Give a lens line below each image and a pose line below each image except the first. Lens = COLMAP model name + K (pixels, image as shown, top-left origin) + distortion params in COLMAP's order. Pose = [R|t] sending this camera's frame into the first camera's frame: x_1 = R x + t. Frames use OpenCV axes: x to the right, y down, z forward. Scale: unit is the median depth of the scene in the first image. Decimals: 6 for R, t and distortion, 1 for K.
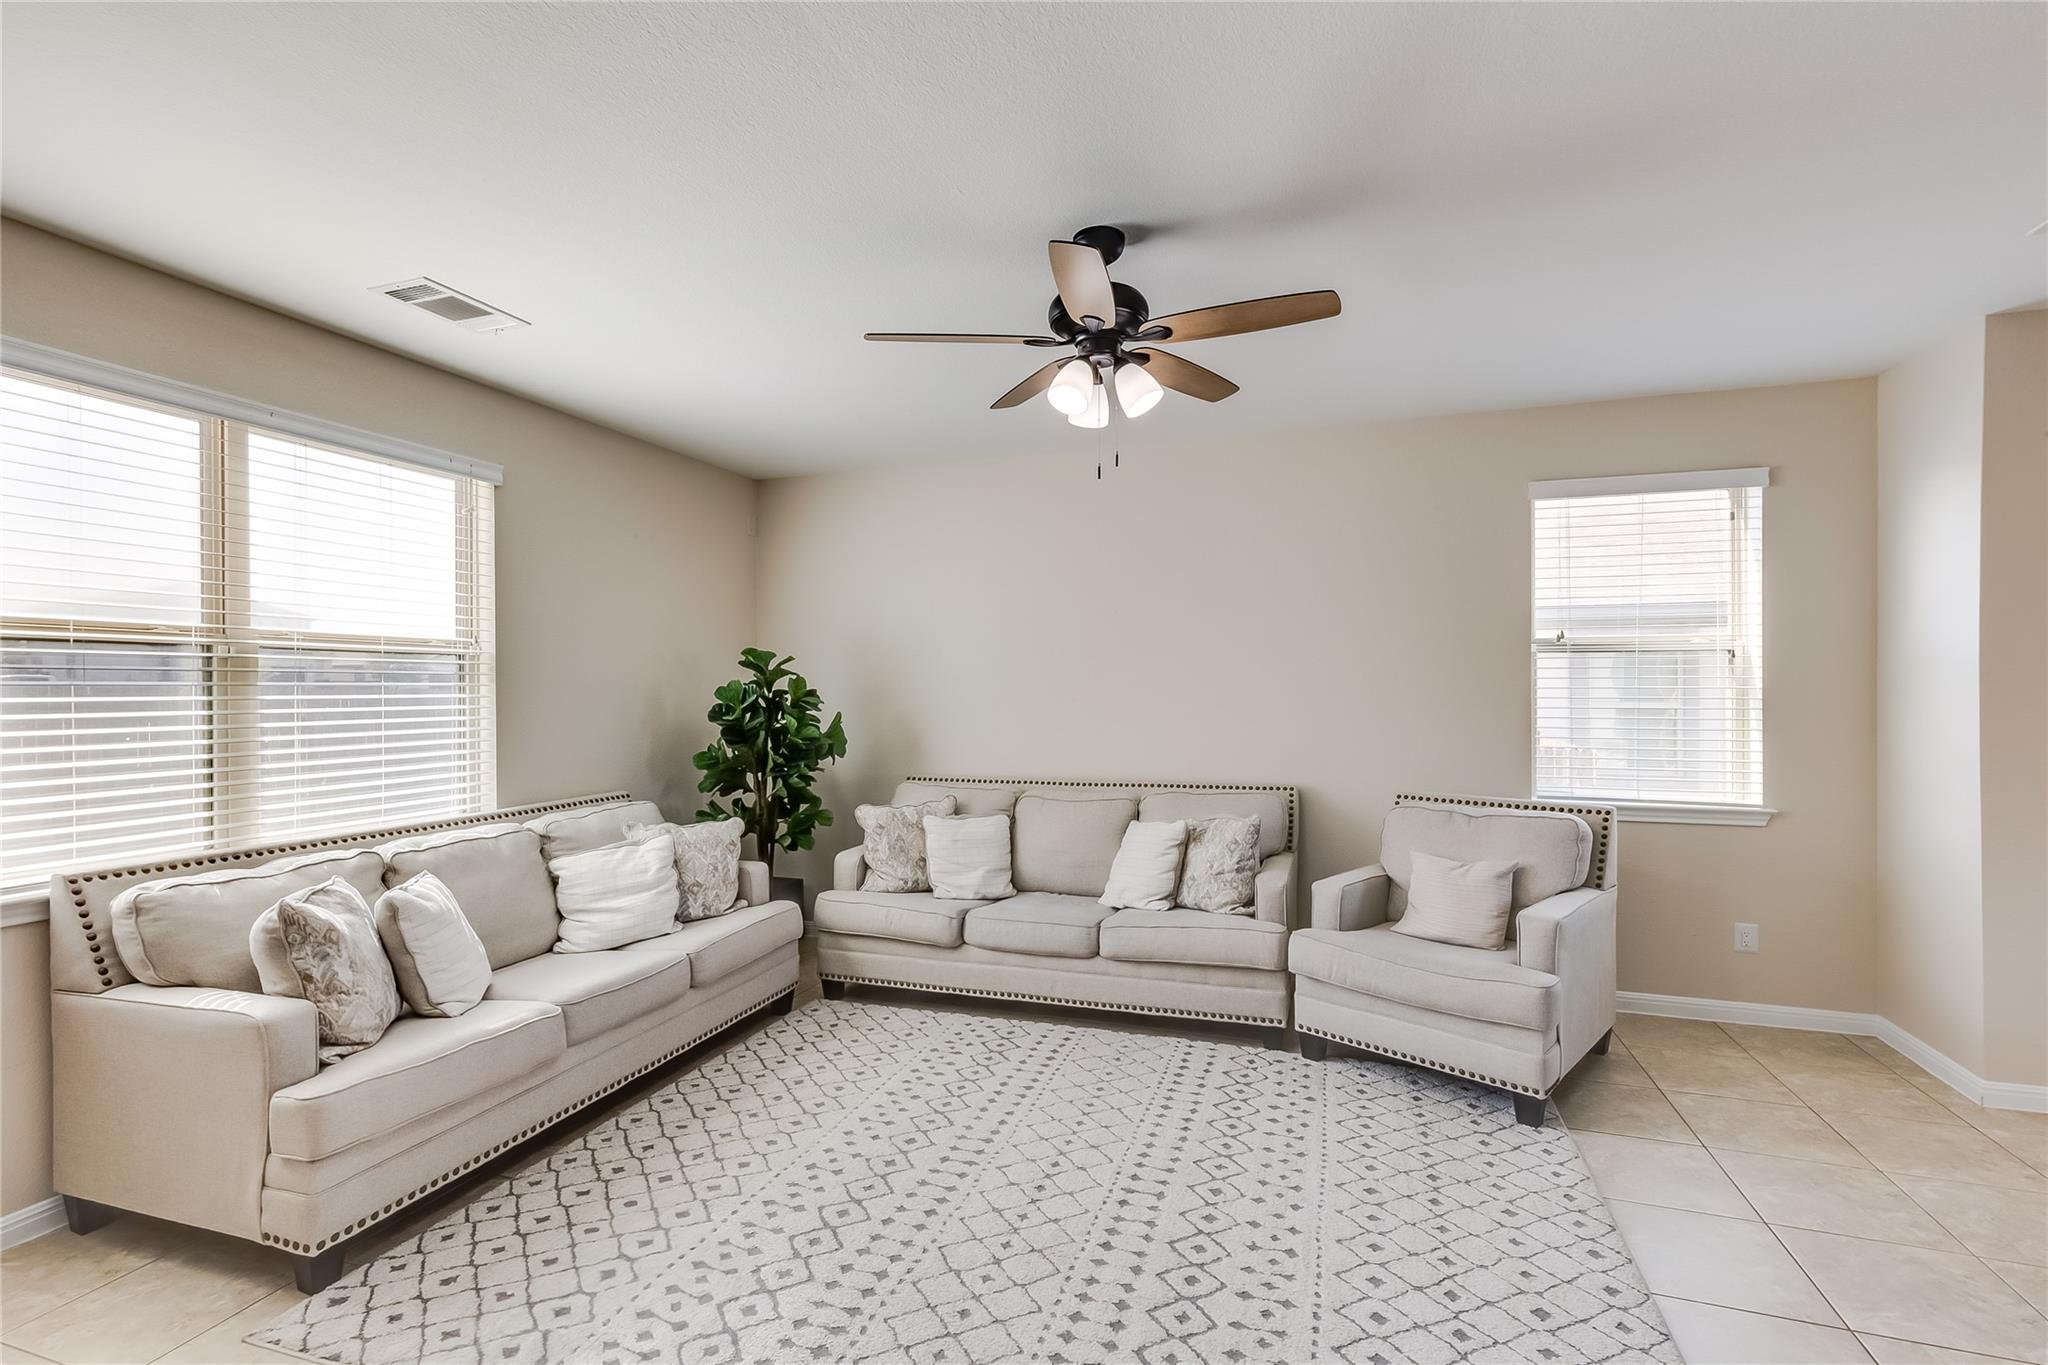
lens RADIAL K [[927.0, 0, 1023.7], [0, 927.0, 690.5], [0, 0, 1]] dist [0.008602, -0.003761]
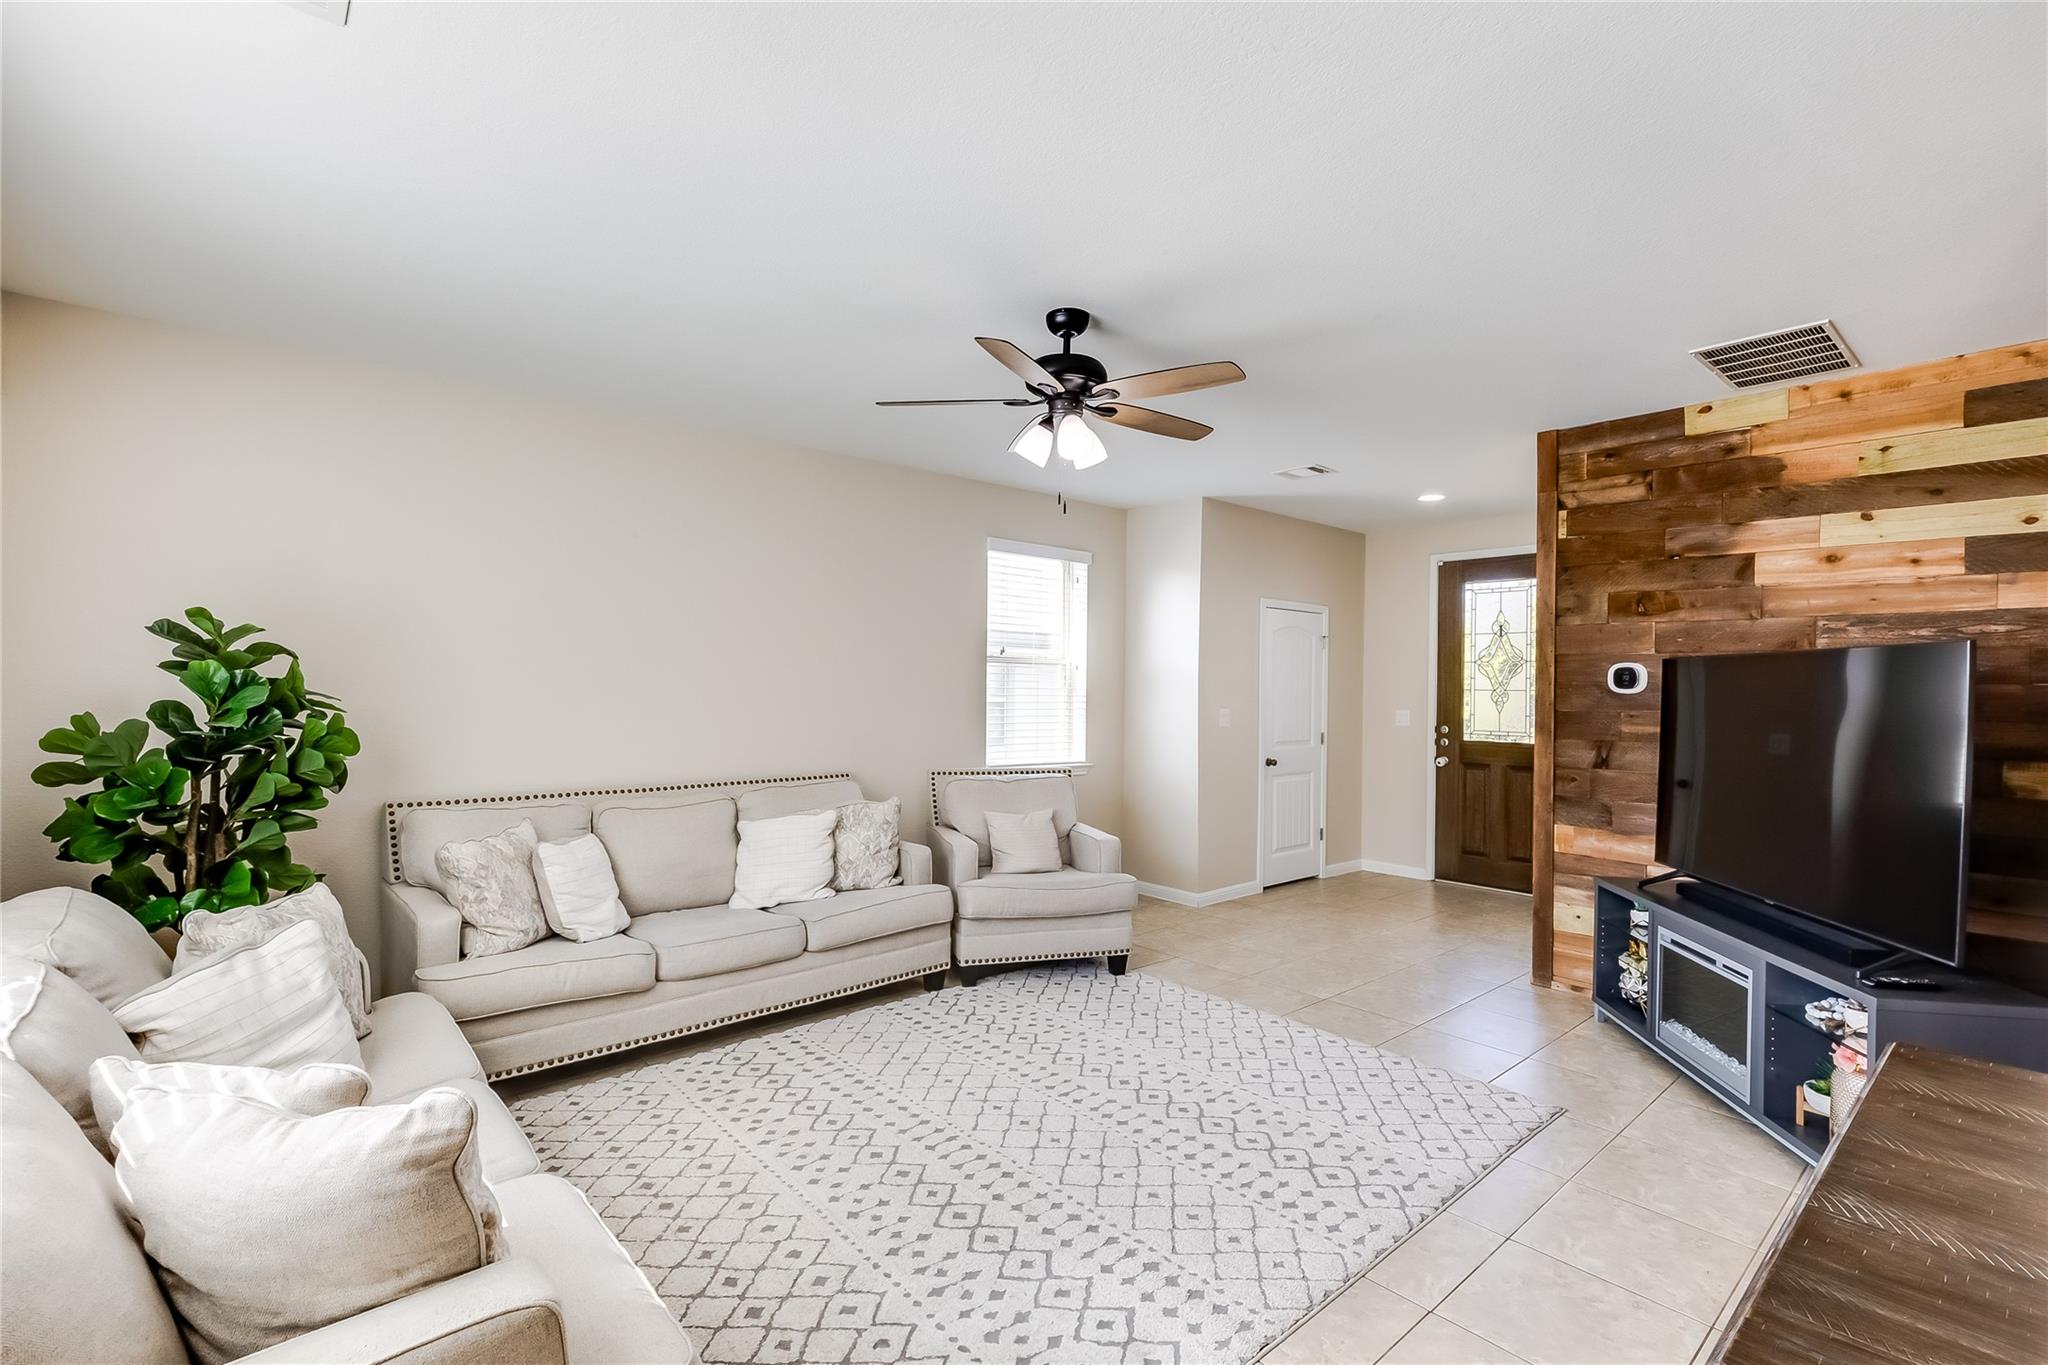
lens RADIAL K [[927.0, 0, 1028.8], [0, 927.0, 688.3], [0, 0, 1]] dist [0.008602, -0.003761]
pose [[0.496424, 0.008504, 0.868038, -0.817459], [-0.009762, 0.999943, -0.004214, 0.004693], [-0.868025, -0.006382, 0.496479, 0.360883]]
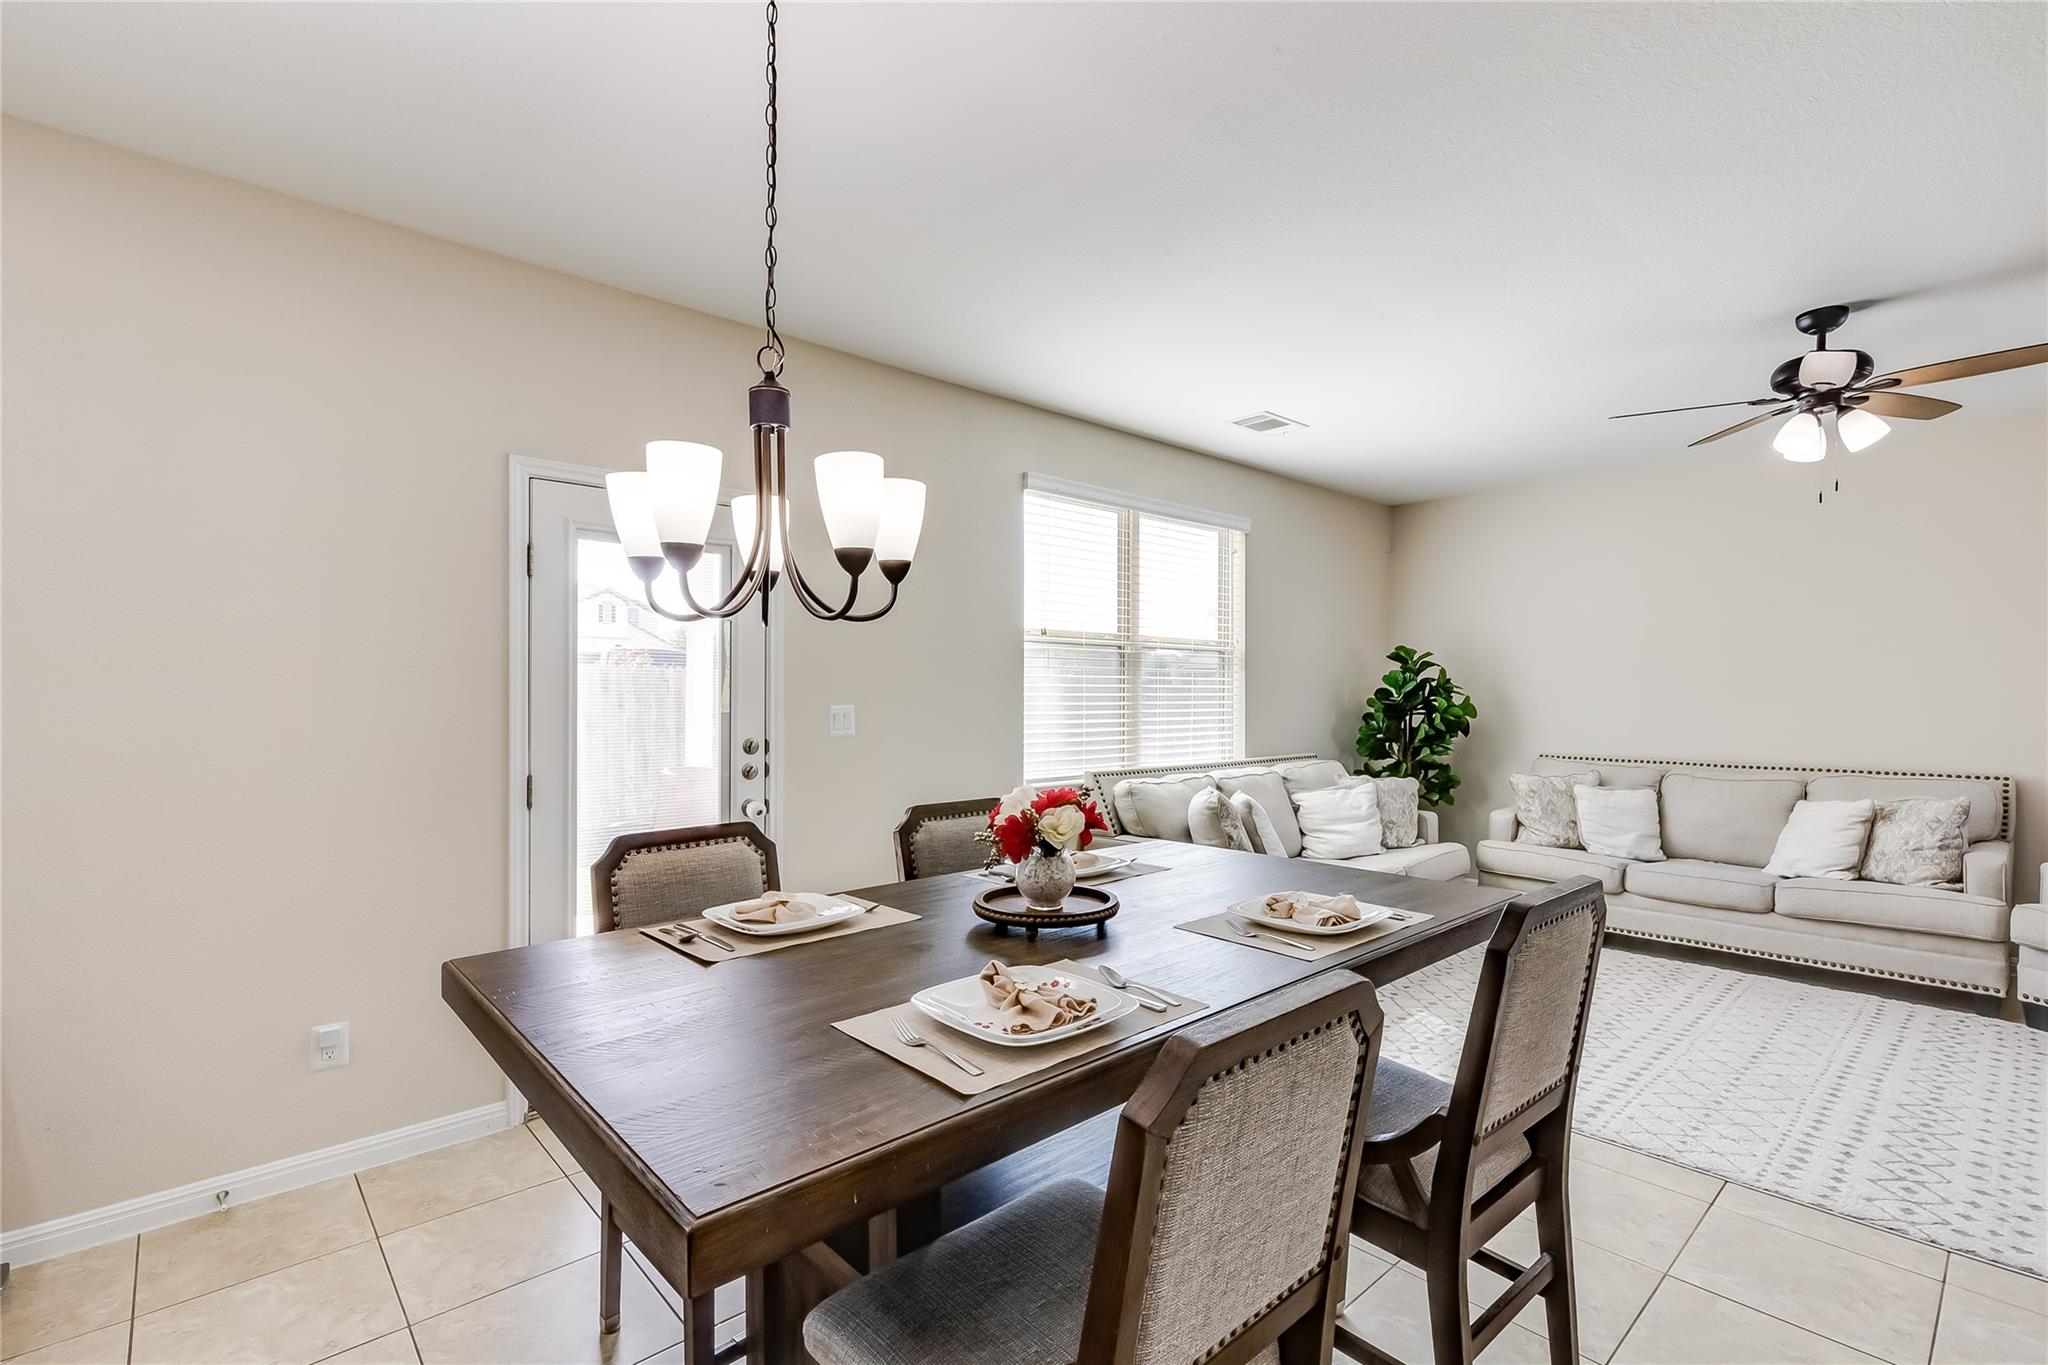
lens RADIAL K [[927.0, 0, 1035.0], [0, 927.0, 688.7], [0, 0, 1]] dist [0.008602, -0.003761]
pose [[0.878830, 0.007383, -0.477077, -0.207038], [-0.009430, 0.999954, -0.001895, 0.031160], [0.477041, 0.006164, 0.878859, -0.512450]]
